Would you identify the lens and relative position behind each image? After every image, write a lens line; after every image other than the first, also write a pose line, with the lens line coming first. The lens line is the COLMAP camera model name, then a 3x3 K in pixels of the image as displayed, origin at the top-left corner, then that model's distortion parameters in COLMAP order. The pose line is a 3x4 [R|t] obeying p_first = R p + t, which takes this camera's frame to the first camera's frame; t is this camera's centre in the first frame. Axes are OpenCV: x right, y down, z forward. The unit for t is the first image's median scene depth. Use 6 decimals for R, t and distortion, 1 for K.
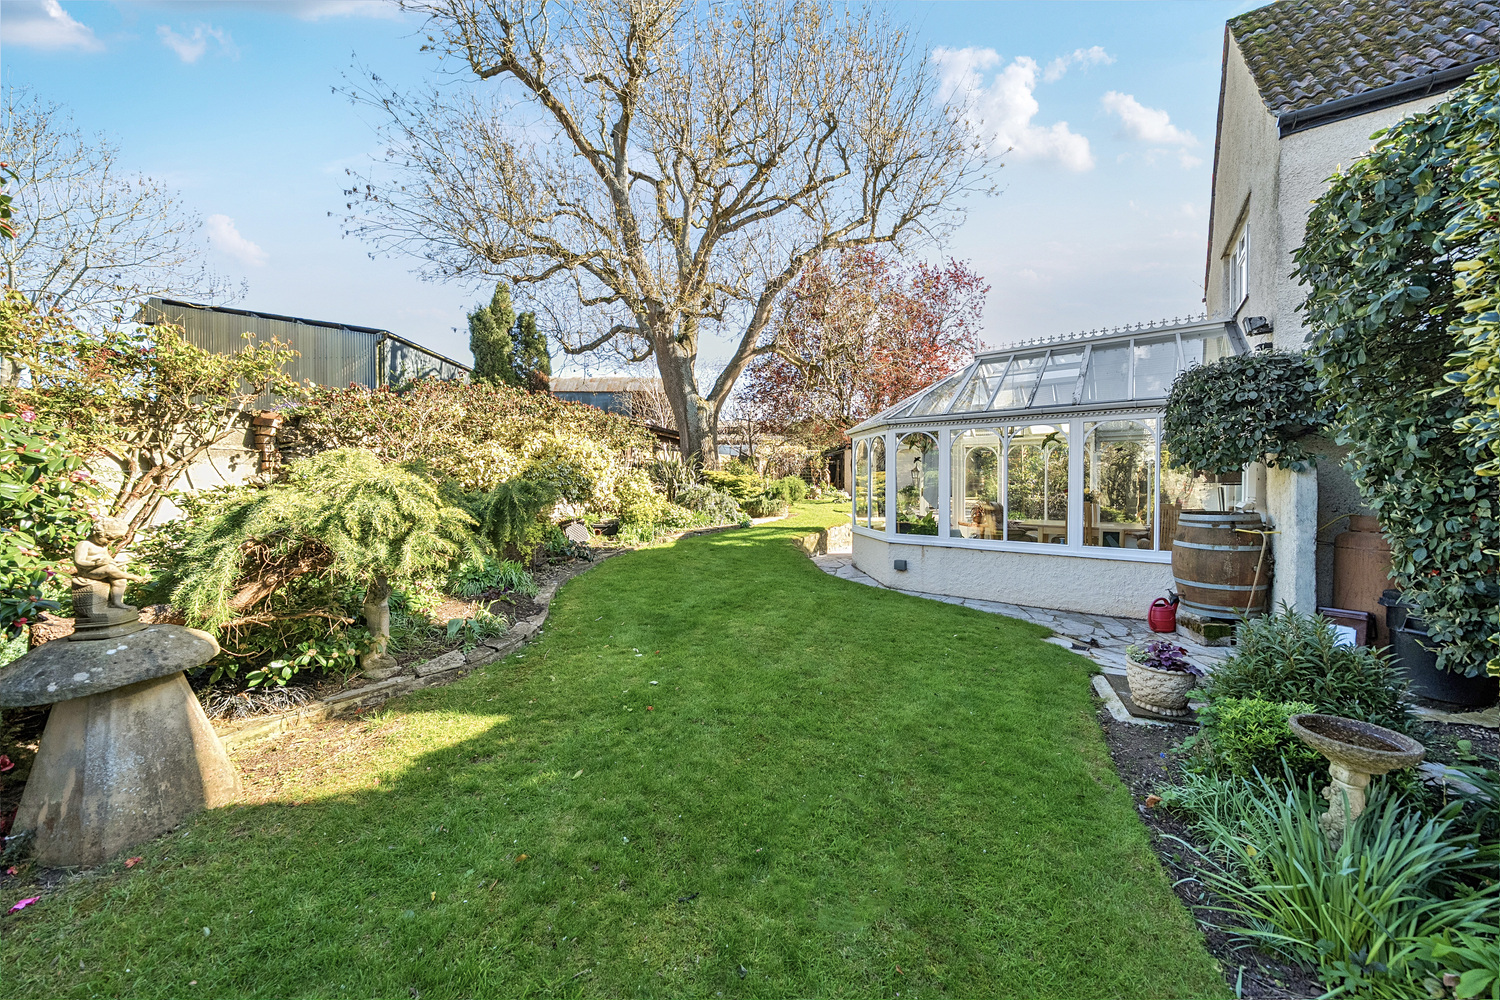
lens RADIAL K [[522.6, 0, 745.5], [0, 522.6, 485.7], [0, 0, 1]] dist [0.001025, -0.000074]
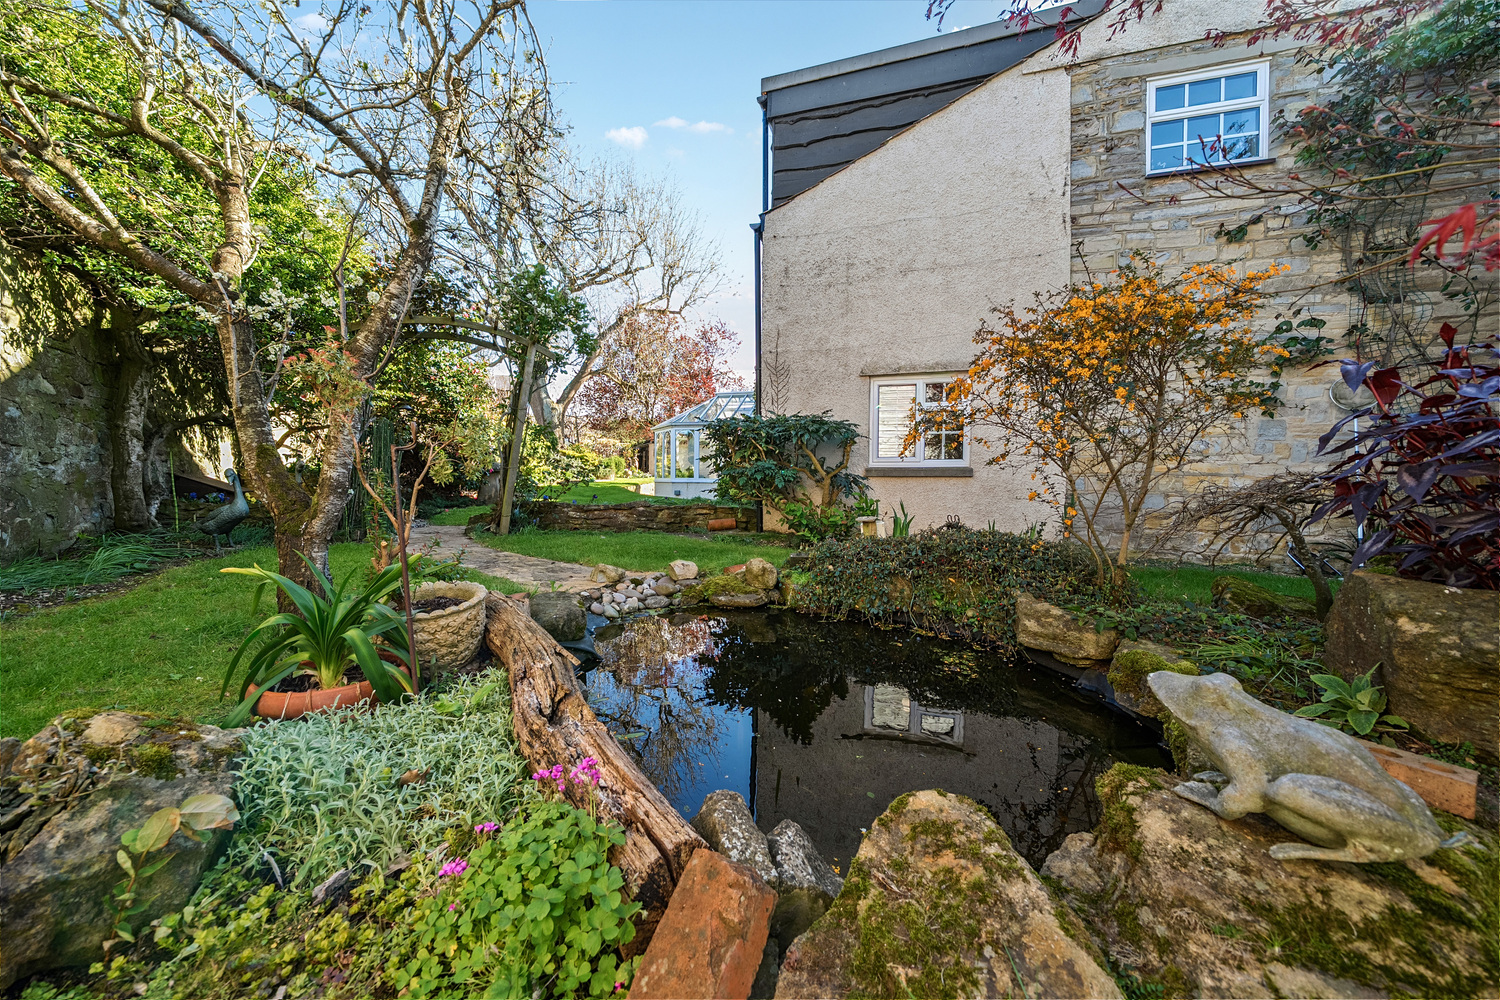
lens RADIAL K [[522.6, 0, 743.5], [0, 522.6, 490.3], [0, 0, 1]] dist [0.001025, -0.000074]
pose [[0.932639, 0.002071, 0.360805, -0.115569], [-0.005384, 0.999952, 0.008178, 0.067922], [-0.360771, -0.009570, 0.932605, -0.572619]]
